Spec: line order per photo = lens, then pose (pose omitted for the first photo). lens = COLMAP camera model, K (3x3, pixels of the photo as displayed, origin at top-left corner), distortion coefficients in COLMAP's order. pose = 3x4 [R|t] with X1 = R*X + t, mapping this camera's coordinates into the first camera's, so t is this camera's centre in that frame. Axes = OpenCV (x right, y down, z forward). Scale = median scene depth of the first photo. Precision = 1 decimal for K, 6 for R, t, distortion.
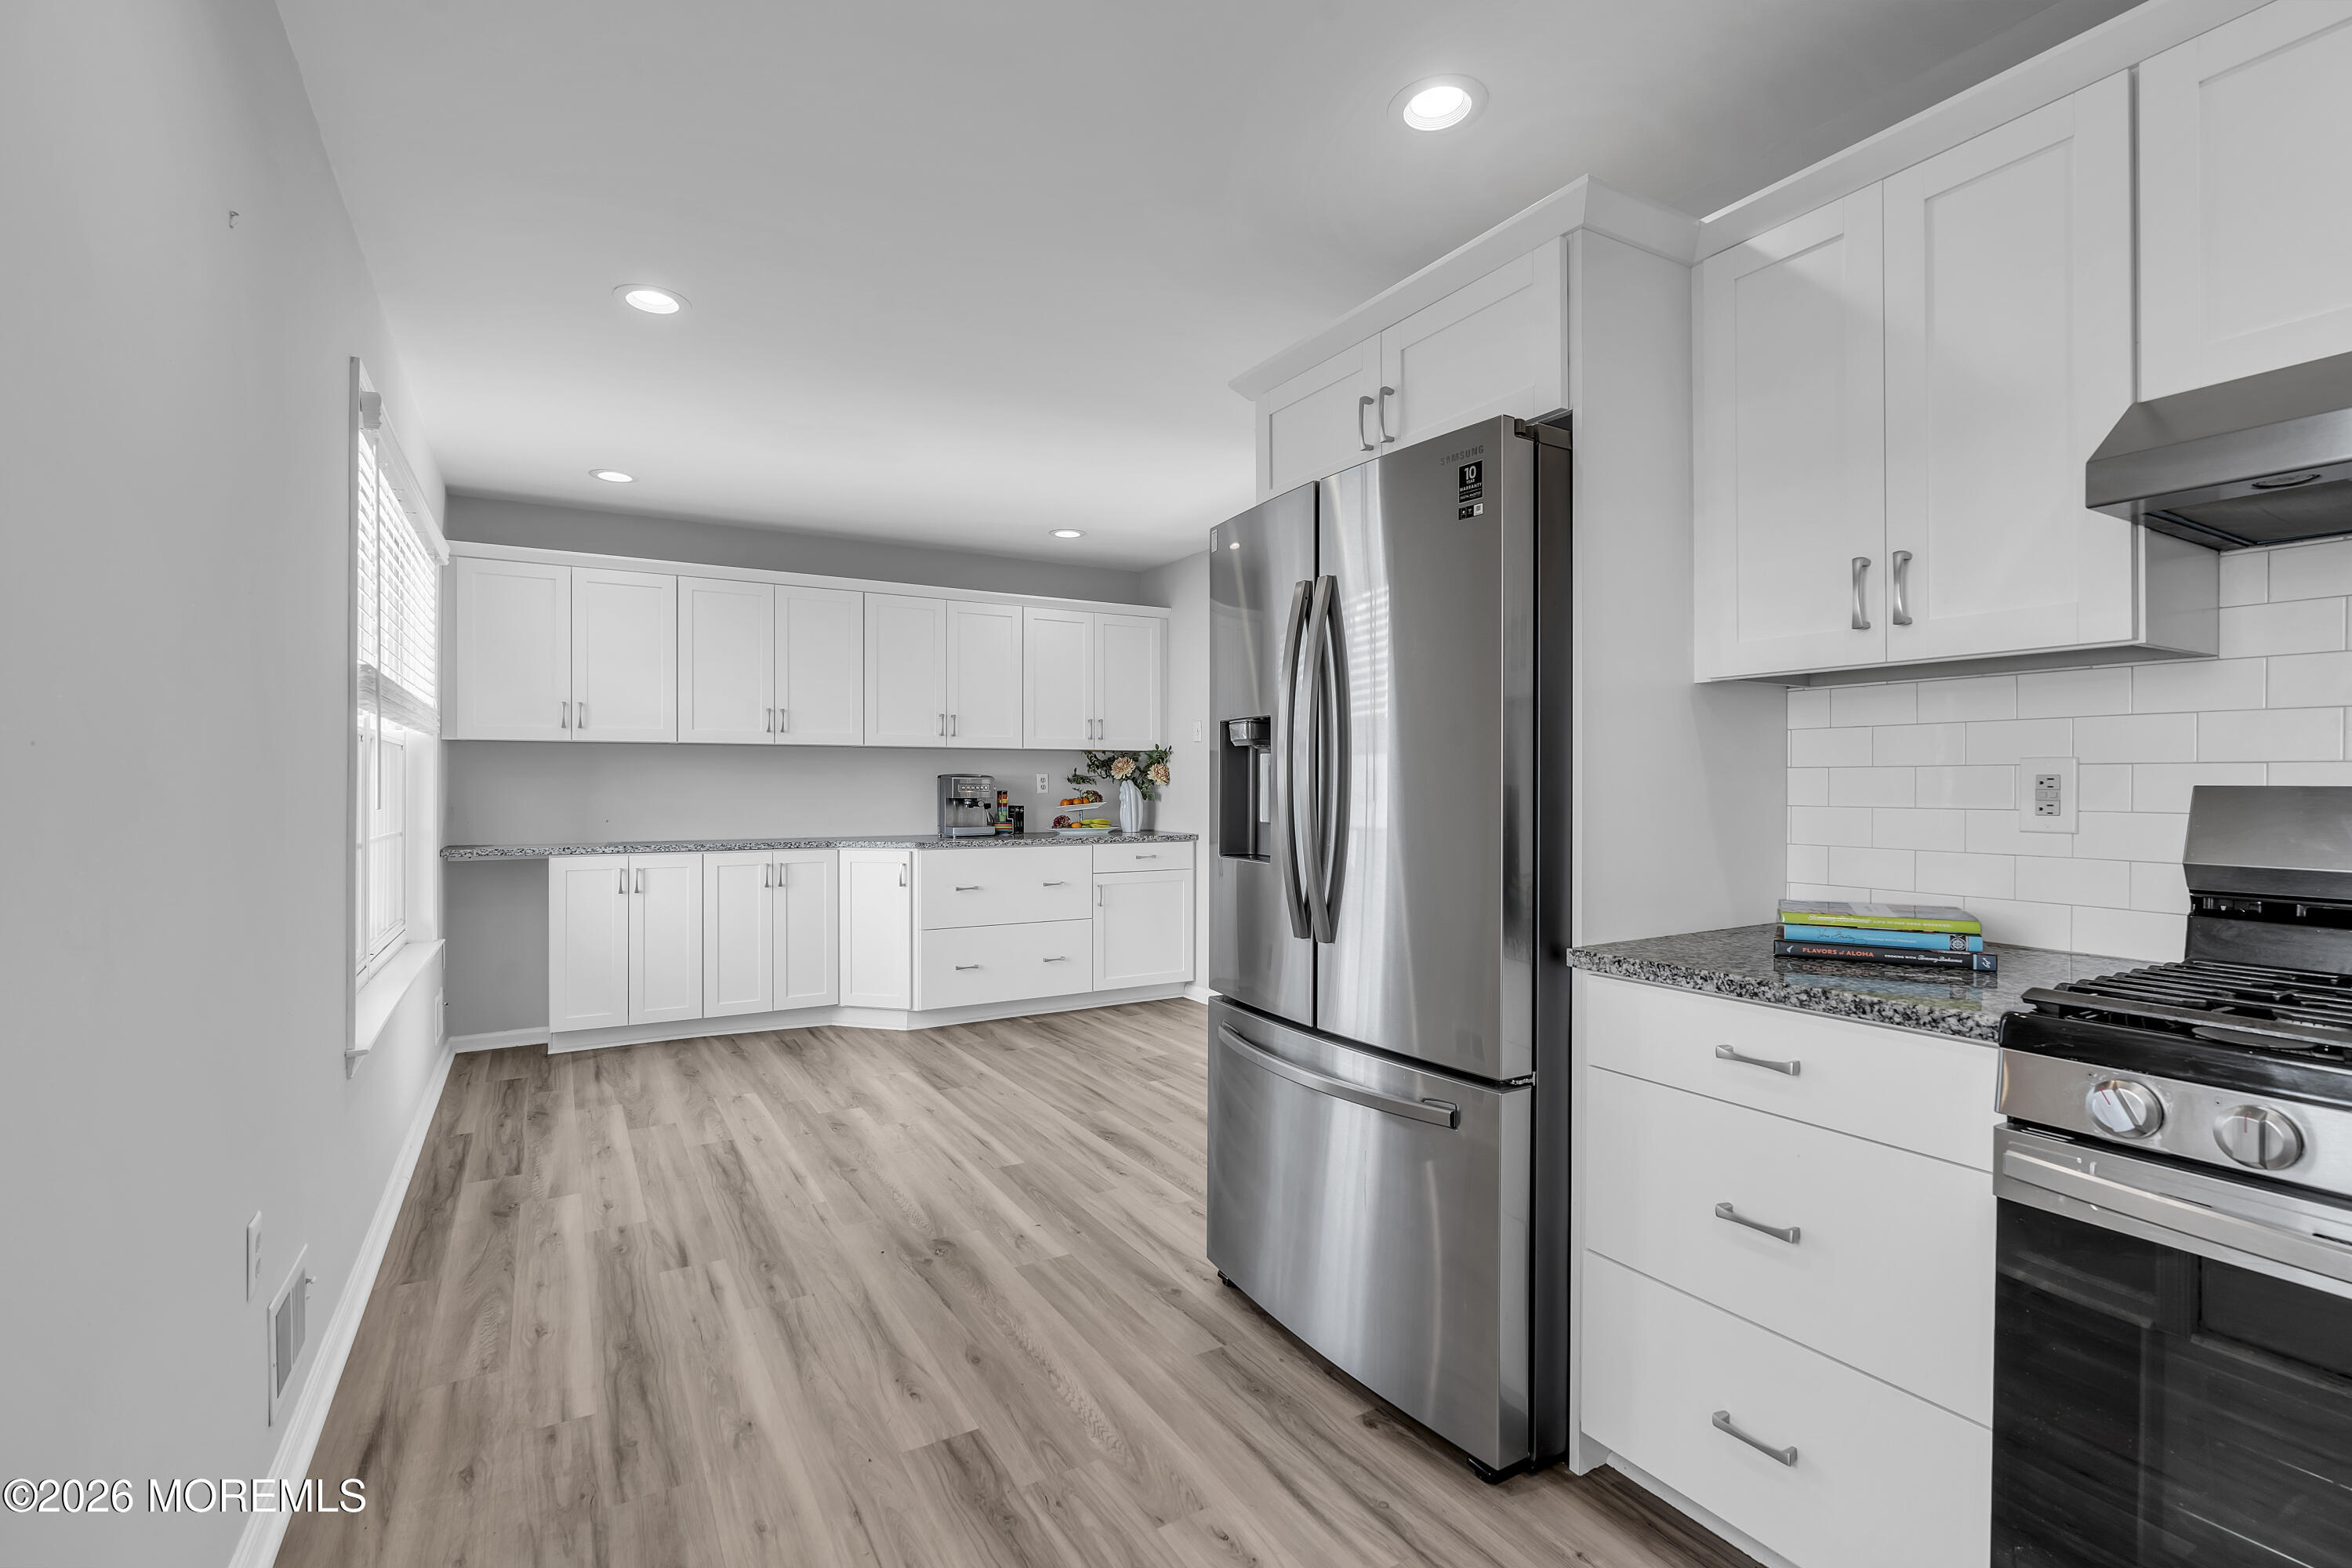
lens RADIAL K [[1062.8, 0, 1172.1], [0, 1062.8, 785.1], [0, 0, 1]] dist [-0.011036, 0.003916]
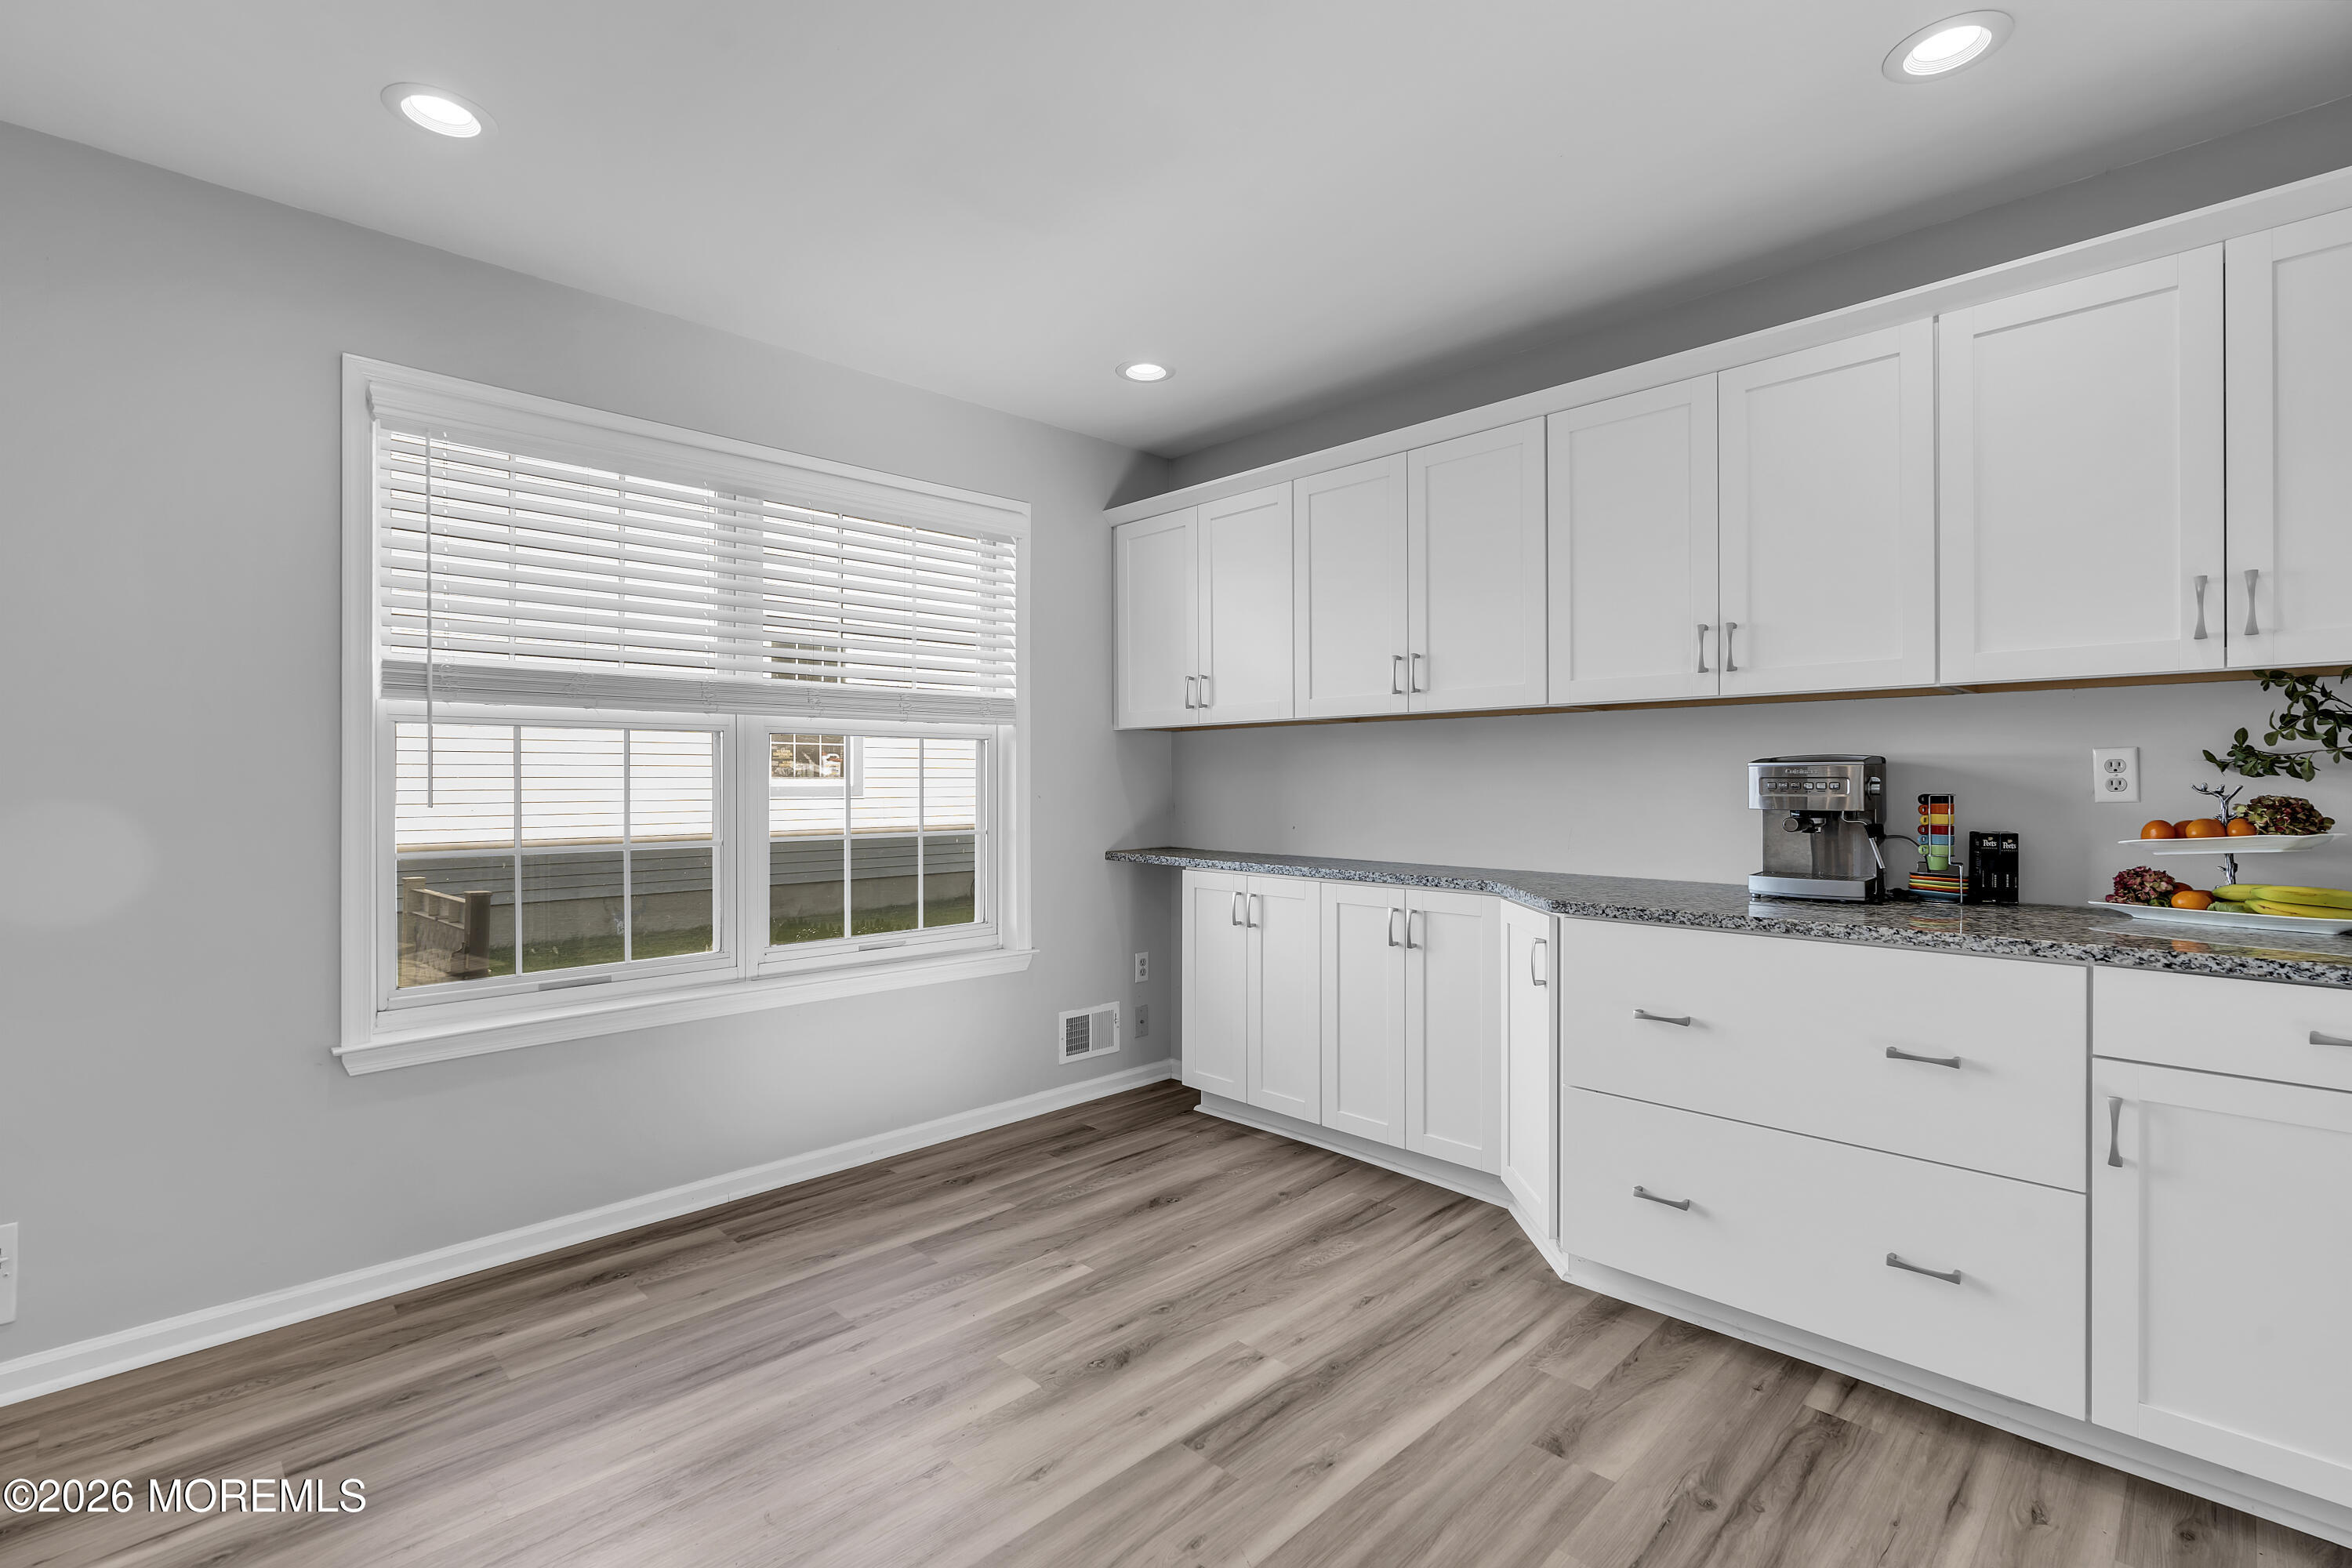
lens RADIAL K [[1062.8, 0, 1172.1], [0, 1062.8, 785.1], [0, 0, 1]] dist [-0.011036, 0.003916]
pose [[0.244596, 0.006468, -0.969603, 0.206382], [0.002974, 0.999968, 0.007421, -0.002259], [0.969621, -0.004699, 0.244569, 0.809898]]
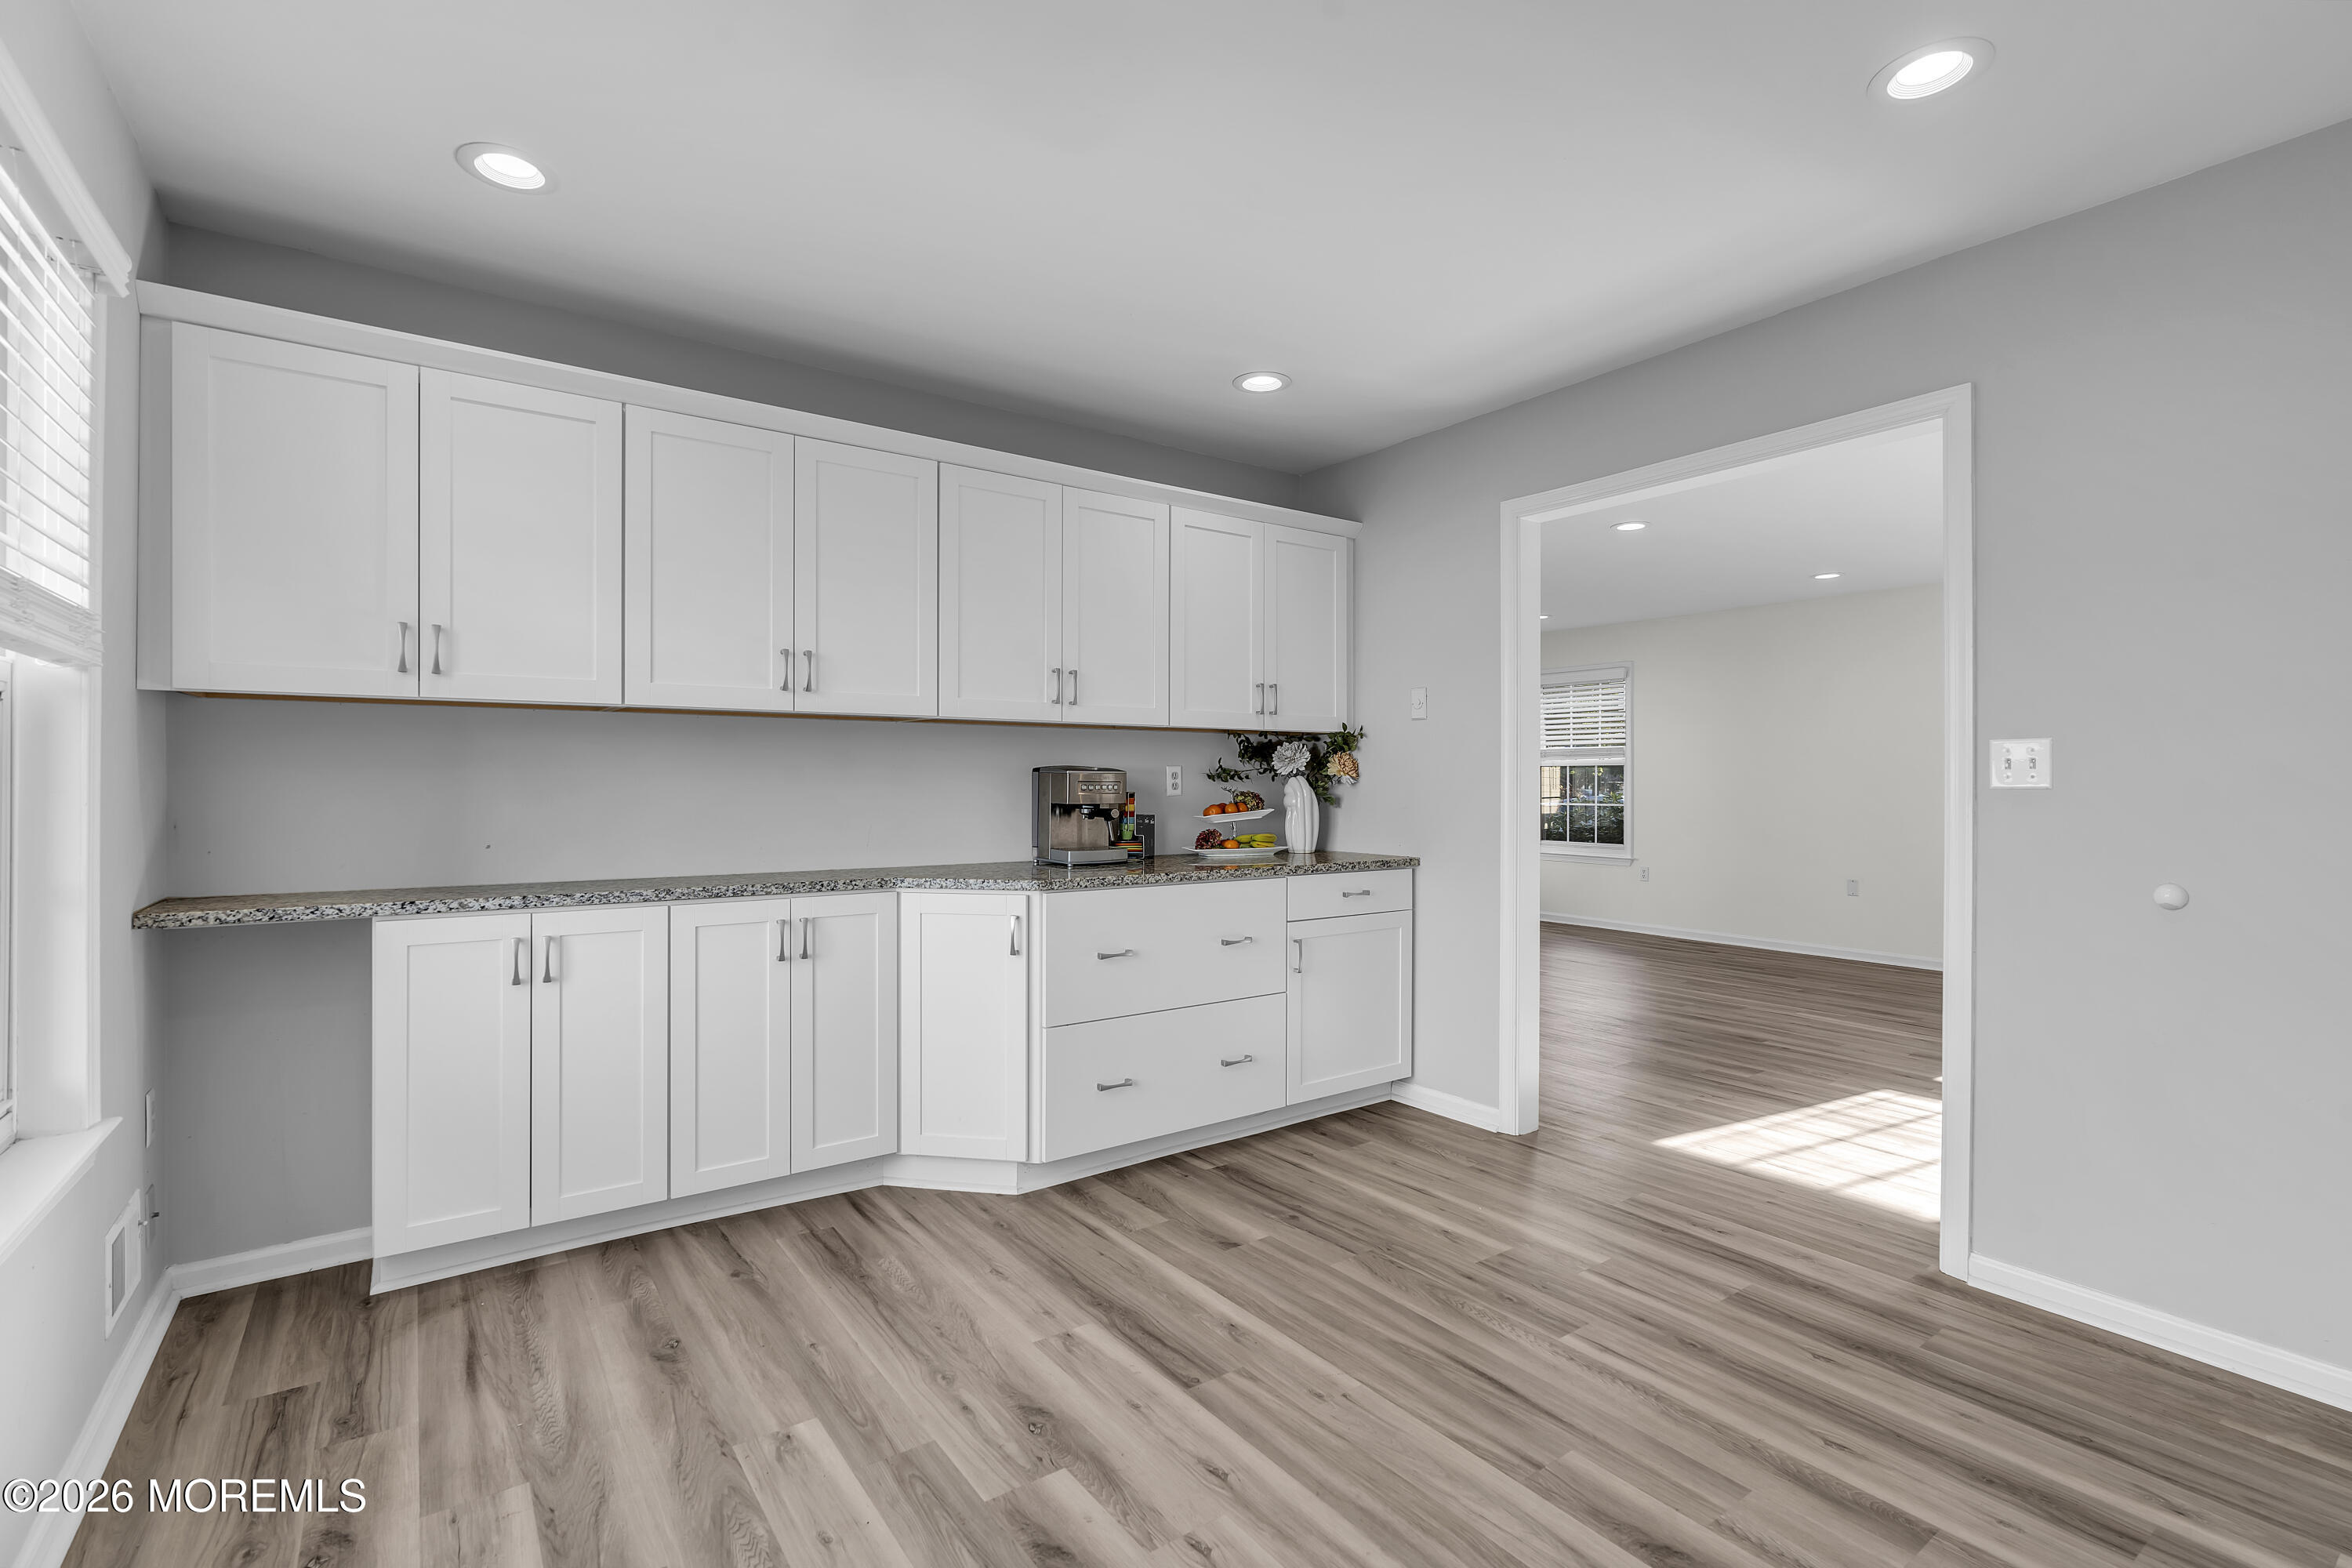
lens RADIAL K [[1062.8, 0, 1172.1], [0, 1062.8, 785.1], [0, 0, 1]] dist [-0.011036, 0.003916]
pose [[0.995833, 0.002307, 0.091162, -0.250319], [-0.002544, 0.999994, 0.002482, -0.000573], [-0.091155, -0.002703, 0.995833, 0.457947]]
